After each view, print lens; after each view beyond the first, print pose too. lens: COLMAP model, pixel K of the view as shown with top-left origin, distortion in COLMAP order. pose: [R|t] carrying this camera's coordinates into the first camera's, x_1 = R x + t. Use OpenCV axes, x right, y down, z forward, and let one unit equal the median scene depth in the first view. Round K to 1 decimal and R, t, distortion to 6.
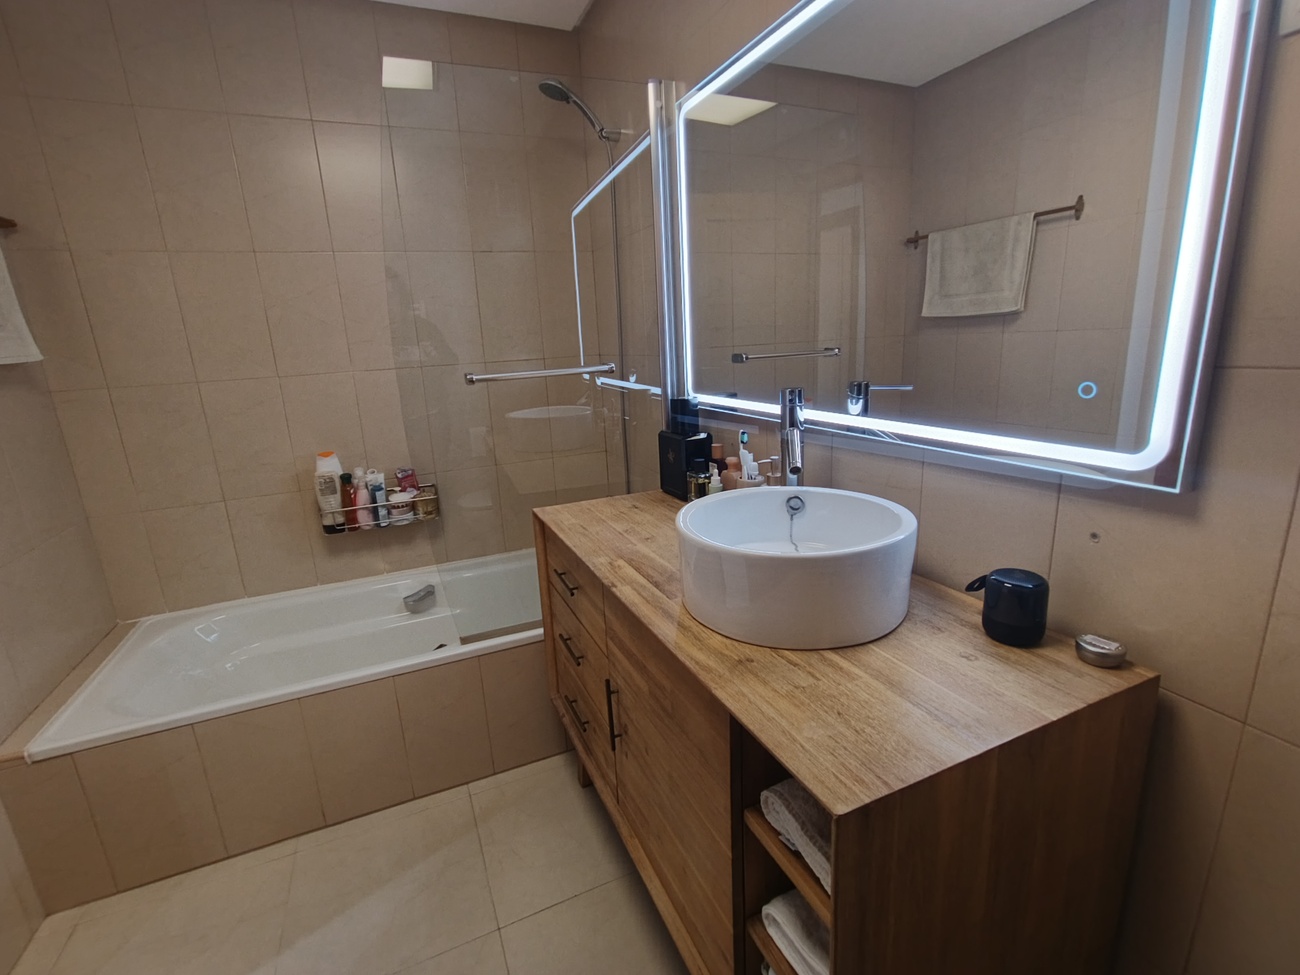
lens RADIAL K [[590.2, 0, 643.7], [0, 590.2, 486.1], [0, 0, 1]] dist [-0.030912, 0.014786]
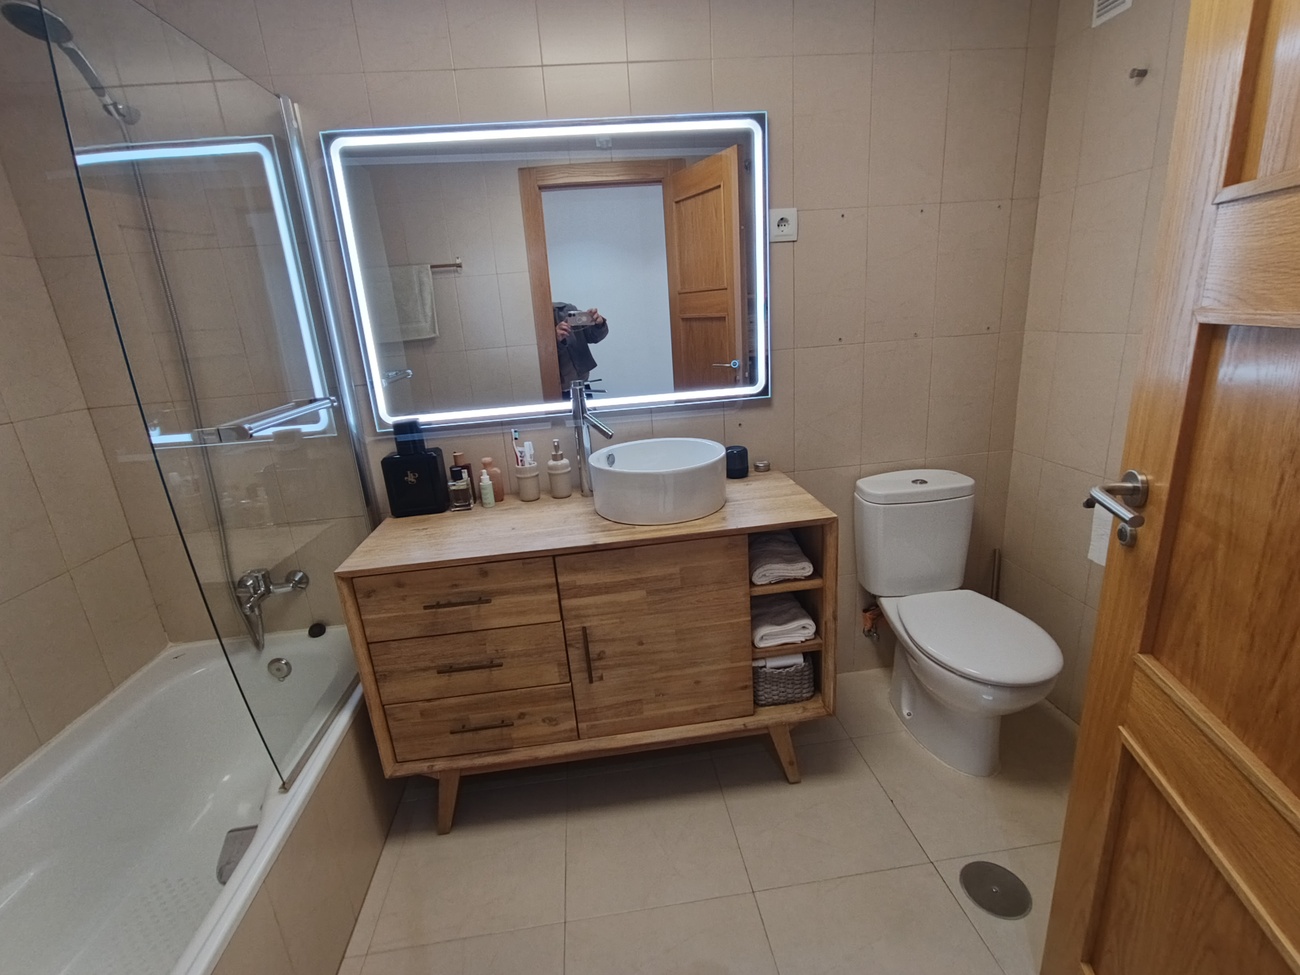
lens RADIAL K [[590.2, 0, 643.7], [0, 590.2, 486.1], [0, 0, 1]] dist [-0.030912, 0.014786]
pose [[0.300159, -0.242003, 0.922680, -1.117468], [0.286283, 0.945546, 0.154869, -0.112910], [-0.909916, 0.217662, 0.353096, 0.378179]]
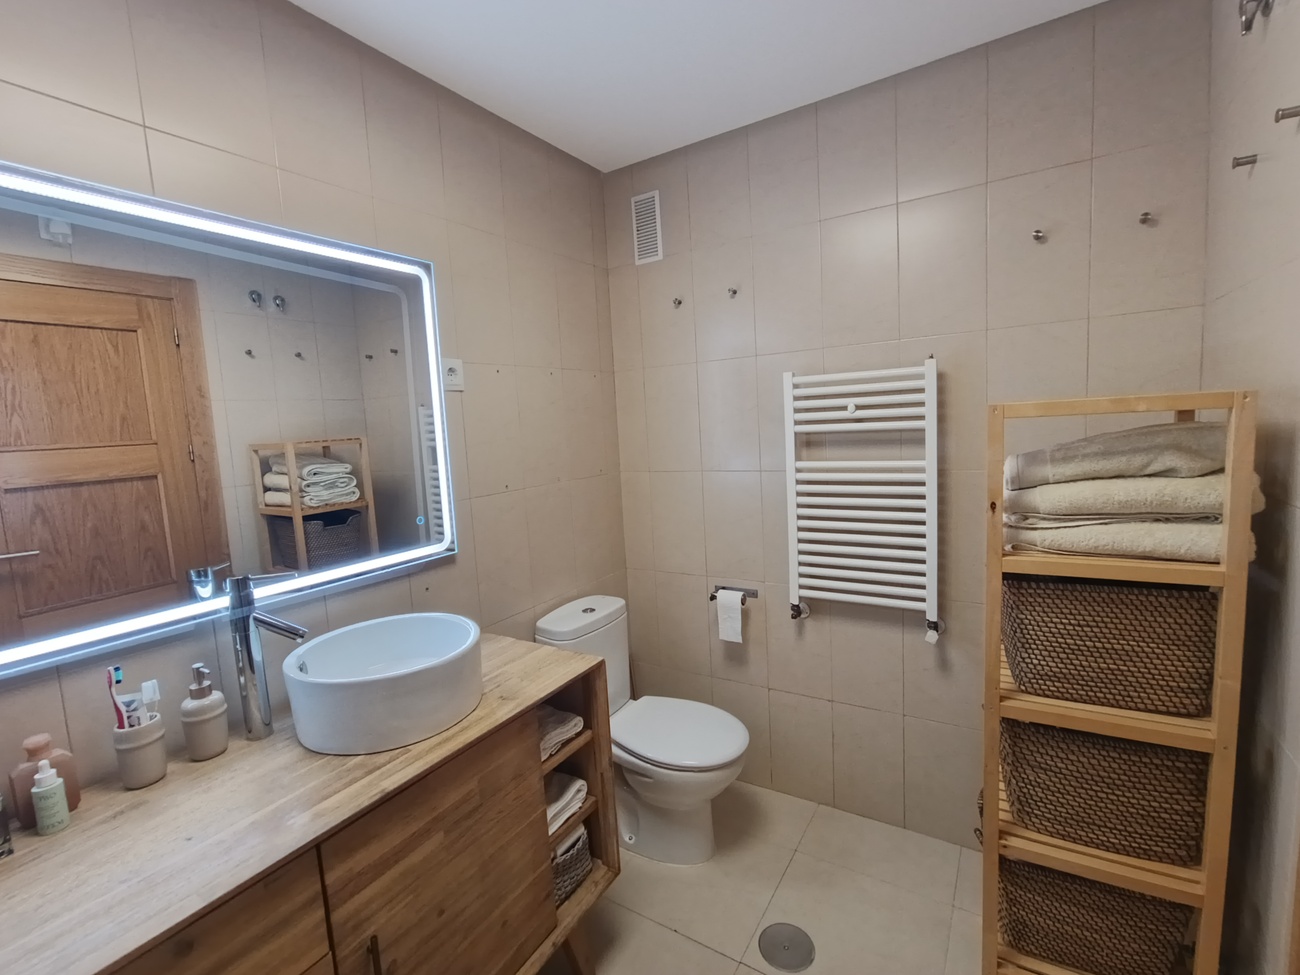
lens RADIAL K [[590.2, 0, 643.7], [0, 590.2, 486.1], [0, 0, 1]] dist [-0.030912, 0.014786]
pose [[-0.554405, -0.005419, 0.832229, -0.933234], [0.285673, 0.937983, 0.196414, -0.302840], [-0.781681, 0.346638, -0.518475, 0.917262]]
